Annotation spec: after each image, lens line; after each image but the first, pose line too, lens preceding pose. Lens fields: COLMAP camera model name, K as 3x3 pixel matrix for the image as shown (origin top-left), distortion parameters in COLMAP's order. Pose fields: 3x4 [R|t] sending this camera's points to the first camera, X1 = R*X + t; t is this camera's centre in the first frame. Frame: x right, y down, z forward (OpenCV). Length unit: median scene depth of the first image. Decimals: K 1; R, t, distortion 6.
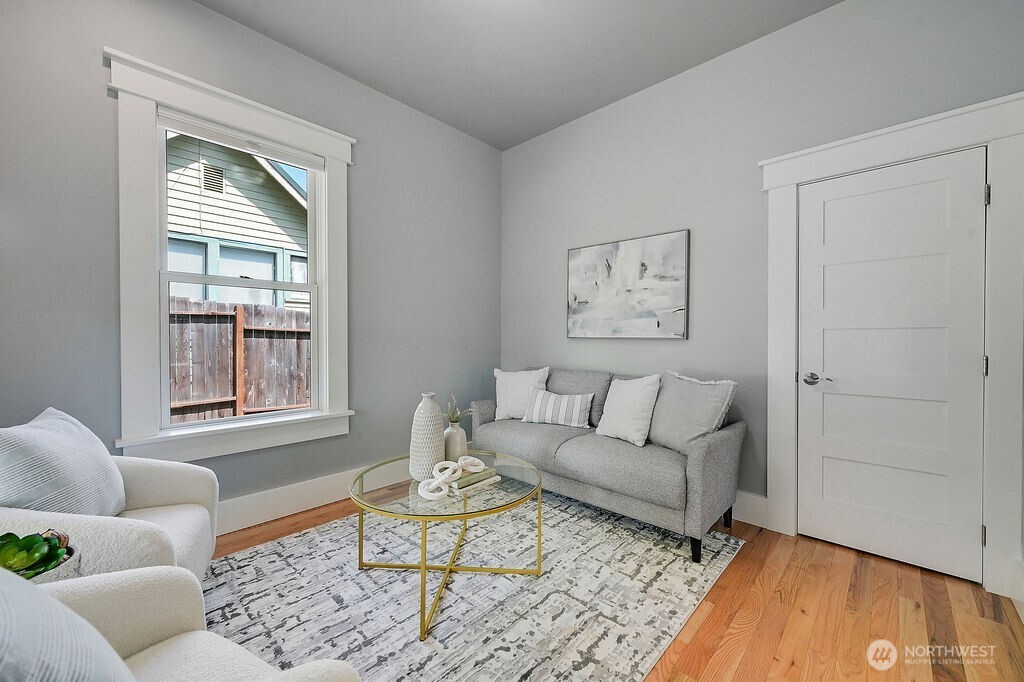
lens RADIAL K [[409.7, 0, 512.0], [0, 409.7, 341.0], [0, 0, 1]] dist [0.018551, 0.000078]
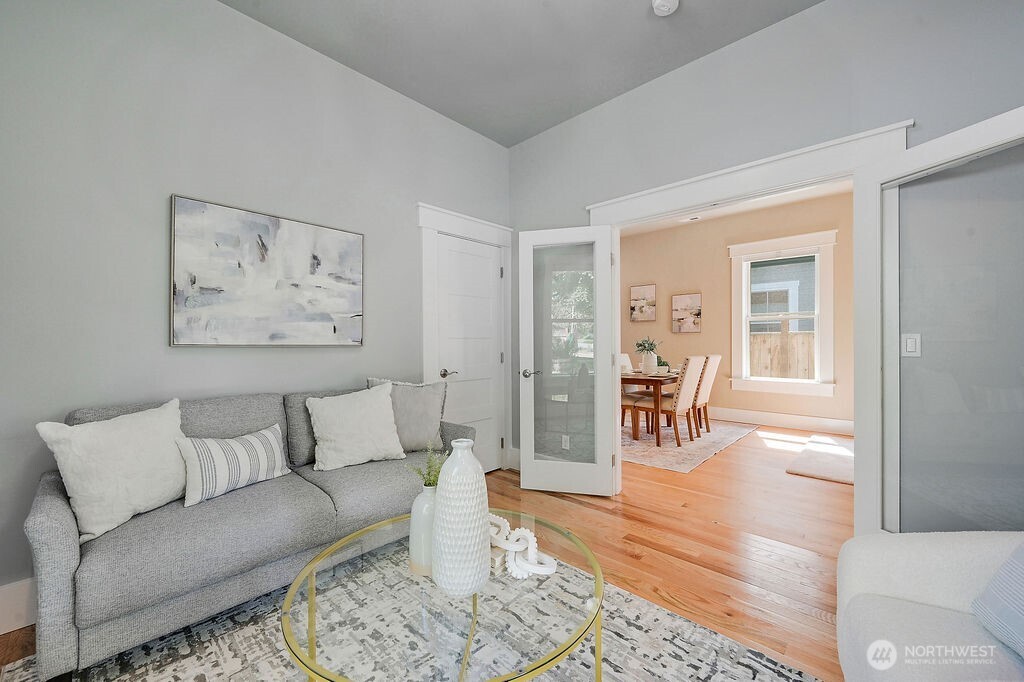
lens RADIAL K [[409.7, 0, 512.0], [0, 409.7, 341.0], [0, 0, 1]] dist [0.018551, 0.000078]
pose [[-0.009766, 0.001021, 0.999952, -0.520512], [0.008143, 0.999966, -0.000941, -0.011206], [-0.999919, 0.008134, -0.009774, 0.601593]]
